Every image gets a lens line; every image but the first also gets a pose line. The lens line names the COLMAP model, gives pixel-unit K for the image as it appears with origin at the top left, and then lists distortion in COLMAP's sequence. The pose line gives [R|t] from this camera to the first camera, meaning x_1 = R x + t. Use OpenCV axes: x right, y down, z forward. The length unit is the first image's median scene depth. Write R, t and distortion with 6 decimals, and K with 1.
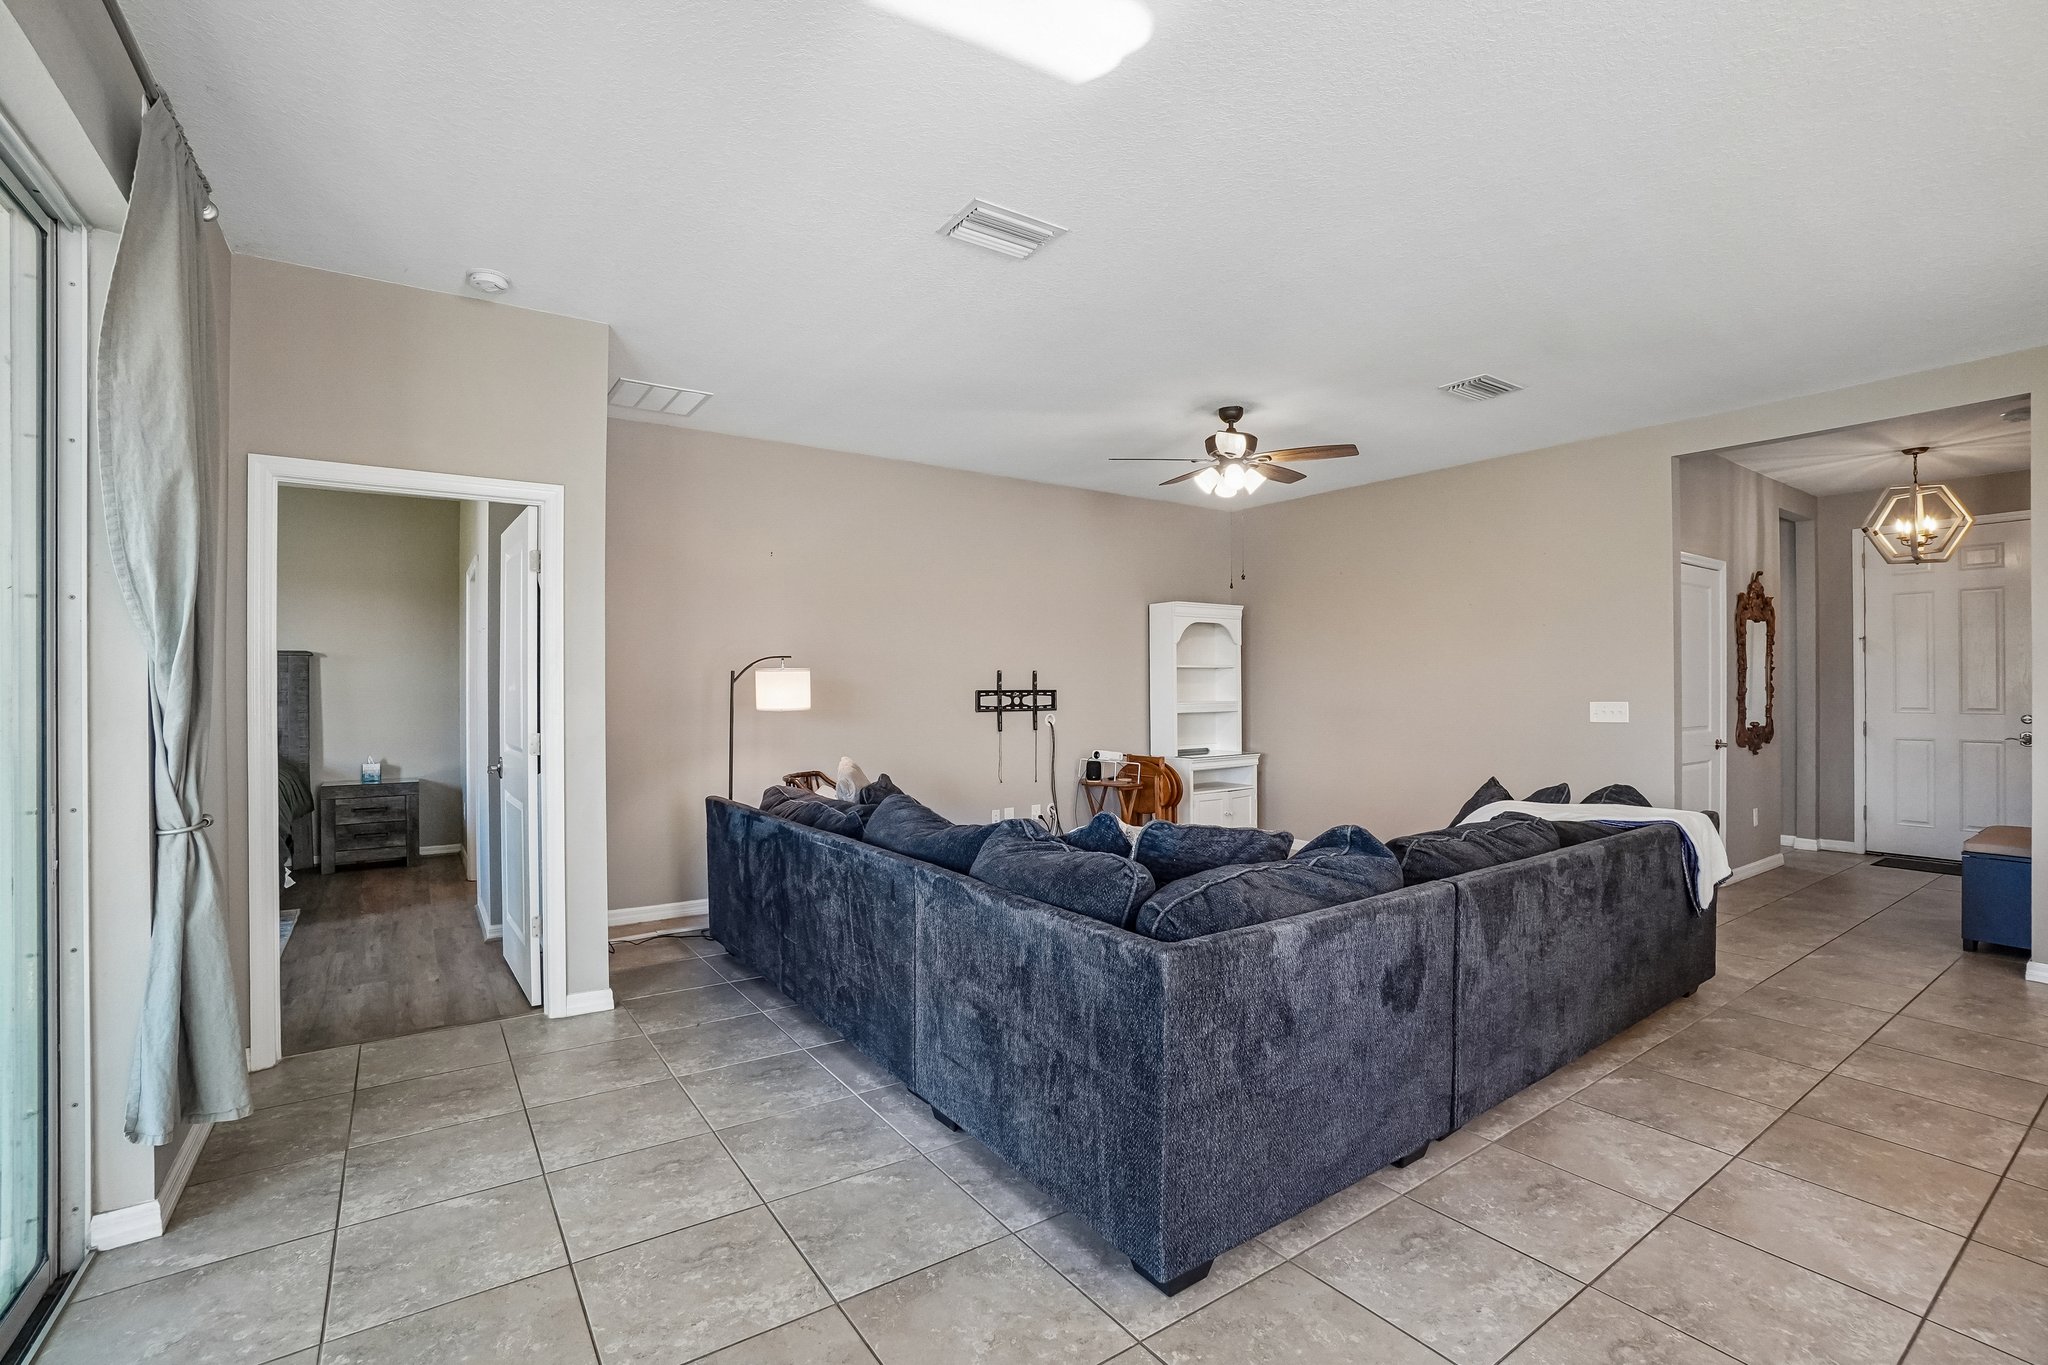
lens RADIAL K [[900.2, 0, 1026.4], [0, 900.2, 690.6], [0, 0, 1]] dist [-0.053056, 0.017438]
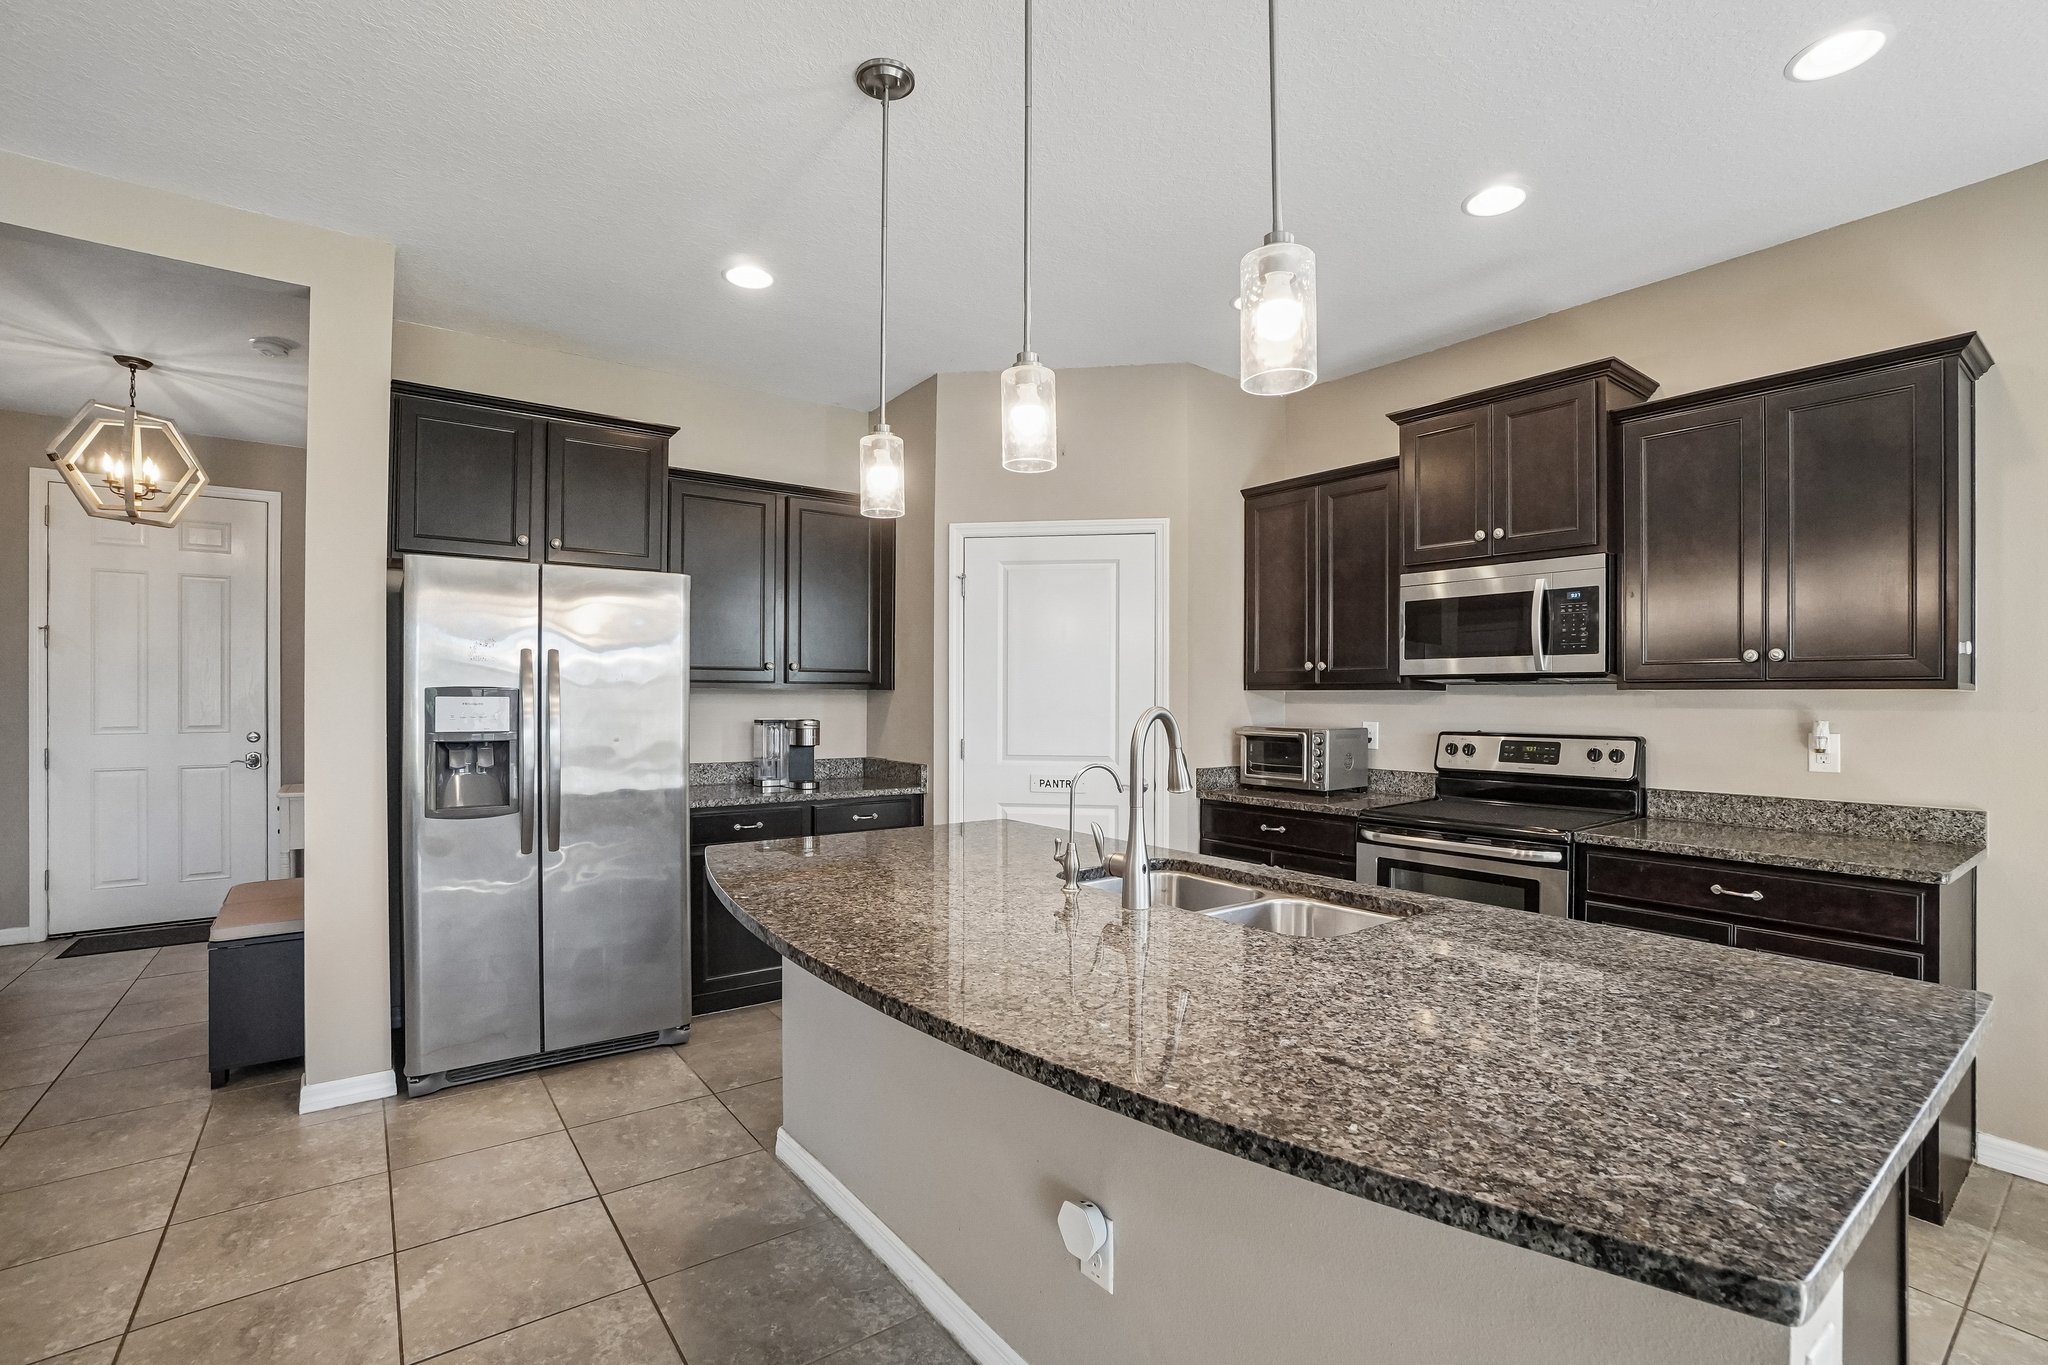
lens RADIAL K [[900.2, 0, 1026.4], [0, 900.2, 690.6], [0, 0, 1]] dist [-0.053056, 0.017438]
pose [[-0.046763, 0.010983, 0.998846, 0.225685], [0.004112, 0.999933, -0.010802, -0.000248], [-0.998898, 0.003603, -0.046806, 0.238064]]
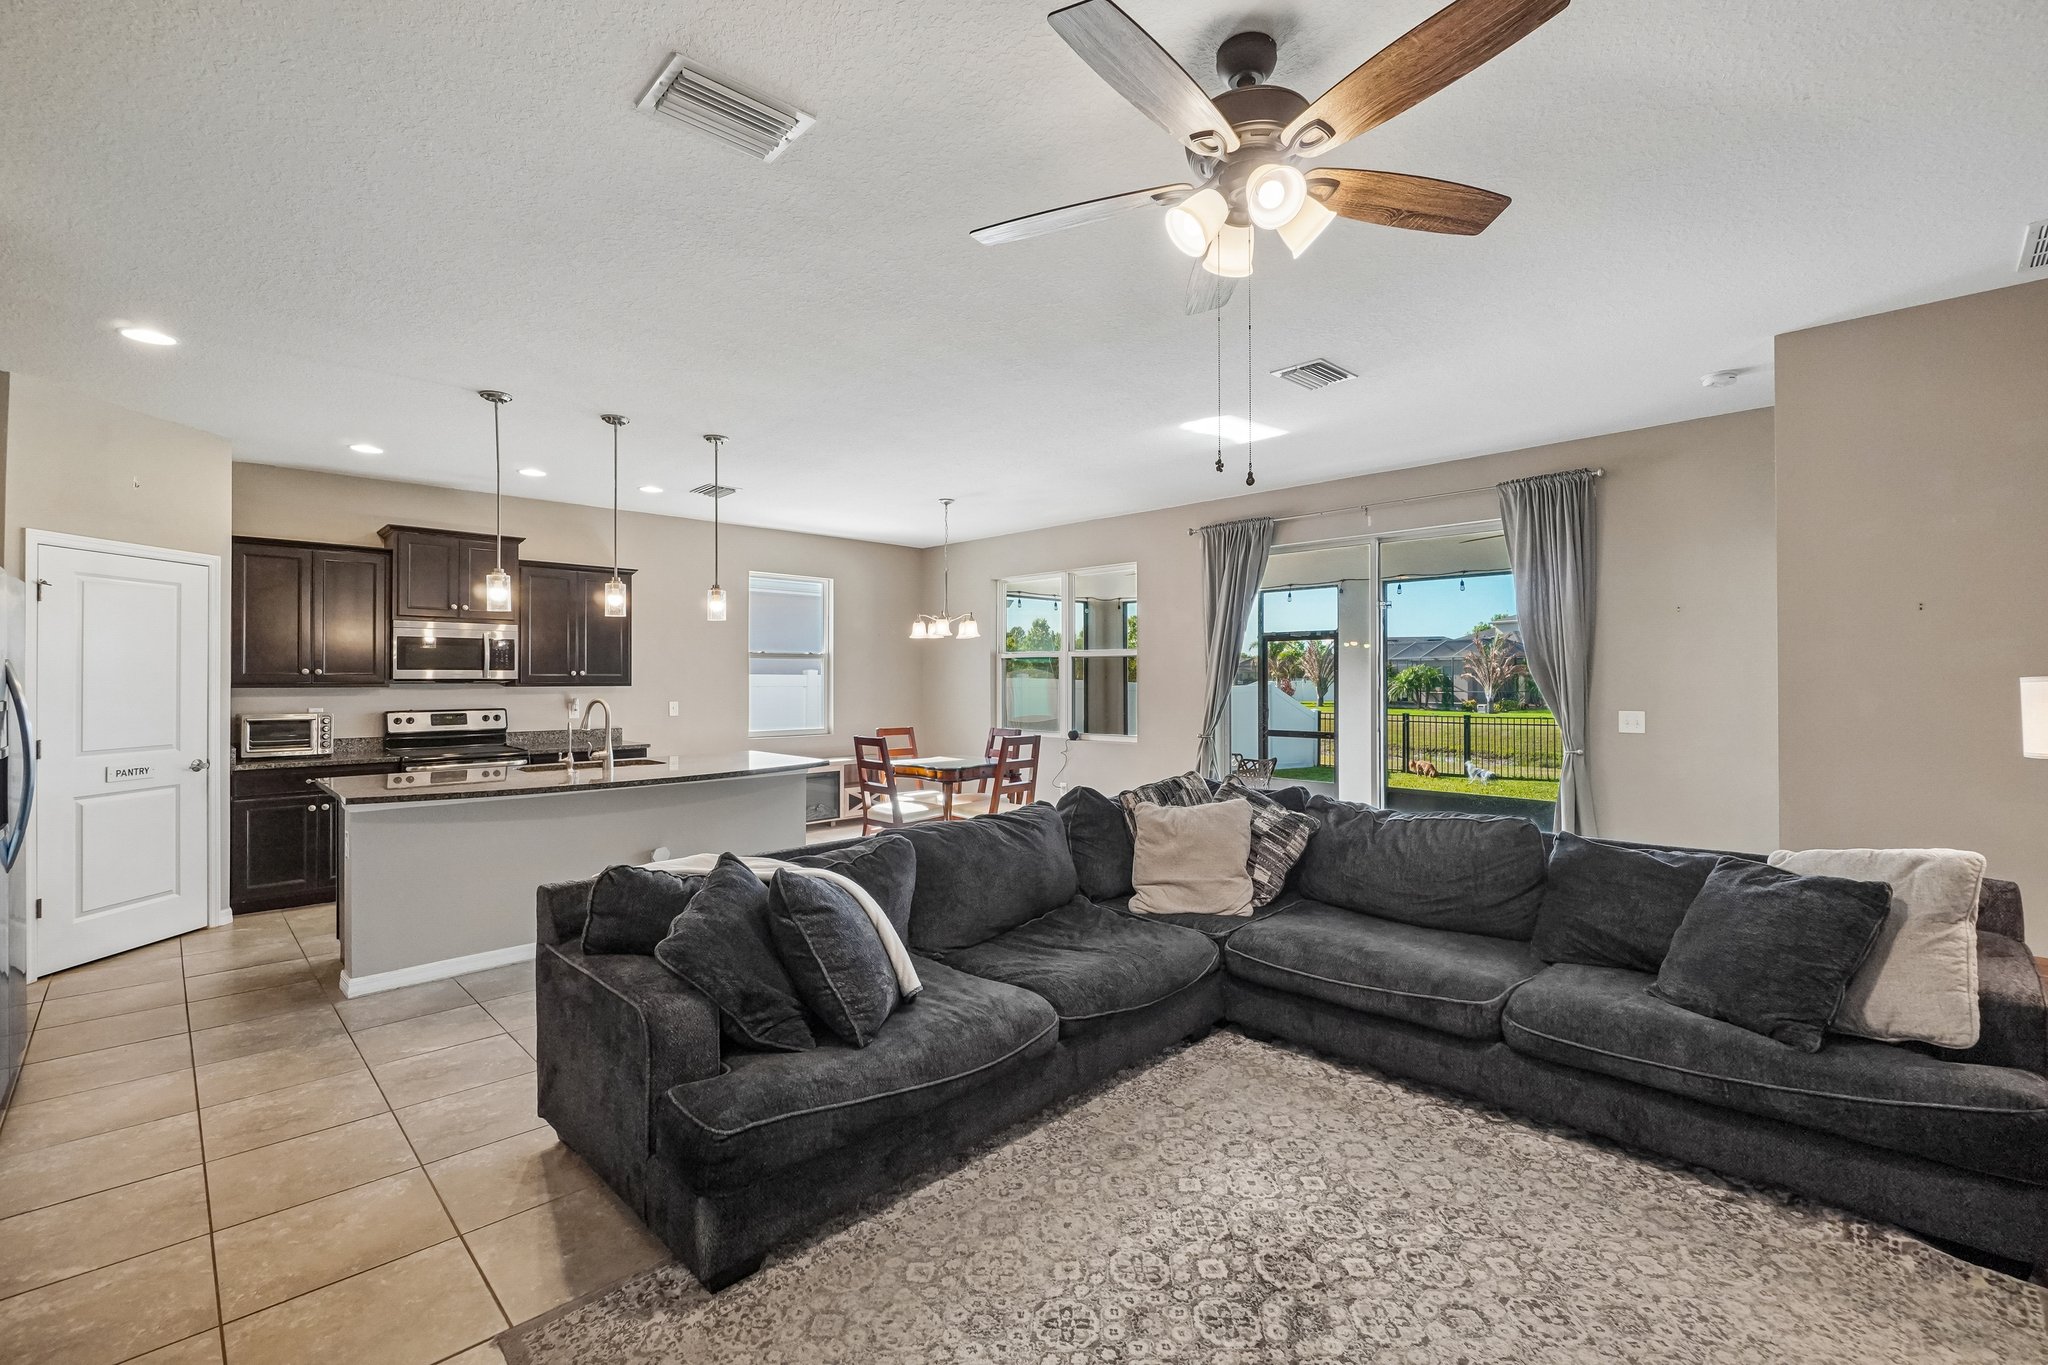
lens RADIAL K [[893.9, 0, 1023.5], [0, 893.9, 674.7], [0, 0, 1]] dist [-0.006812, -0.000853]
pose [[-0.982018, 0.003328, -0.188760, 0.288993], [0.002584, 0.999988, 0.004189, -0.021603], [0.188772, 0.003626, -0.982014, 1.042817]]
